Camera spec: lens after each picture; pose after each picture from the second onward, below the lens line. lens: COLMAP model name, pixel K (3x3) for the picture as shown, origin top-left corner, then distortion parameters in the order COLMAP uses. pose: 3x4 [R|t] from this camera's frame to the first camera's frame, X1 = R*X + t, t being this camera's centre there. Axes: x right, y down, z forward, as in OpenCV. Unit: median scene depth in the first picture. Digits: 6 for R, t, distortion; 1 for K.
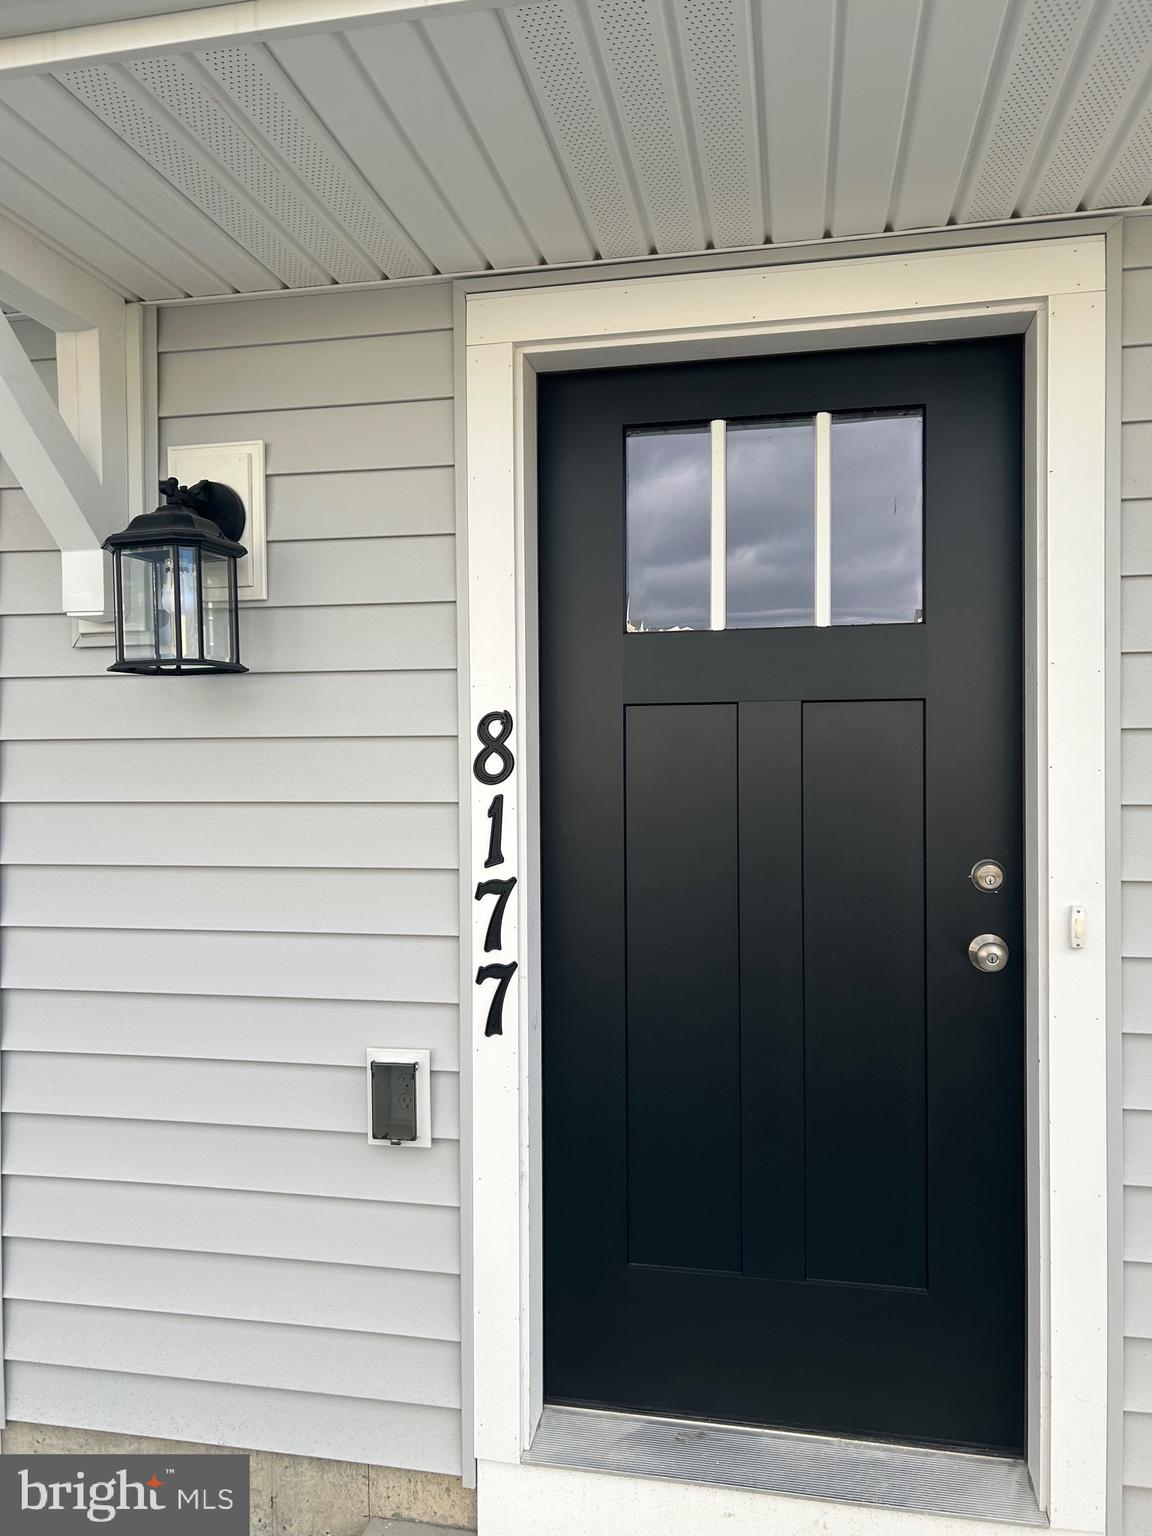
lens RADIAL K [[1121.6, 0, 576.0], [0, 1121.6, 768.0], [0, 0, 1]] dist [0.051297, -0.090992]
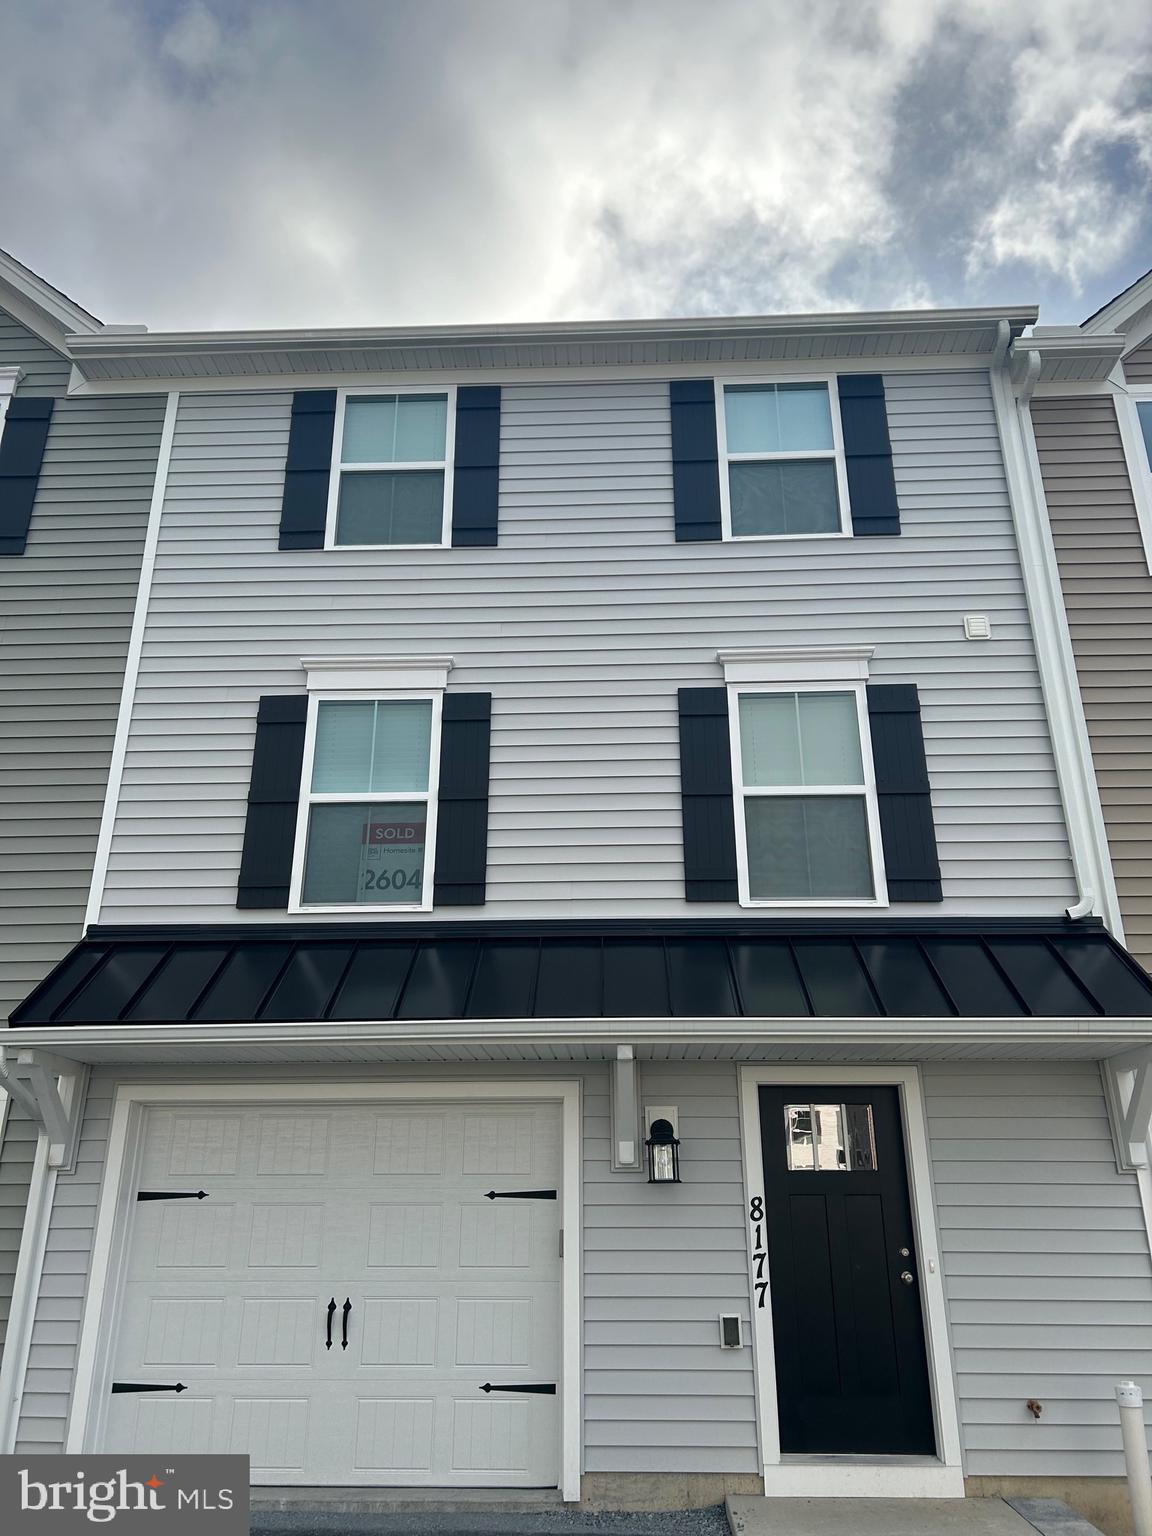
lens RADIAL K [[1121.6, 0, 576.0], [0, 1121.6, 768.0], [0, 0, 1]] dist [0.051297, -0.090992]
pose [[0.987293, 0.066079, 0.144523, -1.137932], [-0.004261, 0.920128, -0.391595, 0.088499], [-0.158856, 0.386003, 0.908717, -2.360191]]
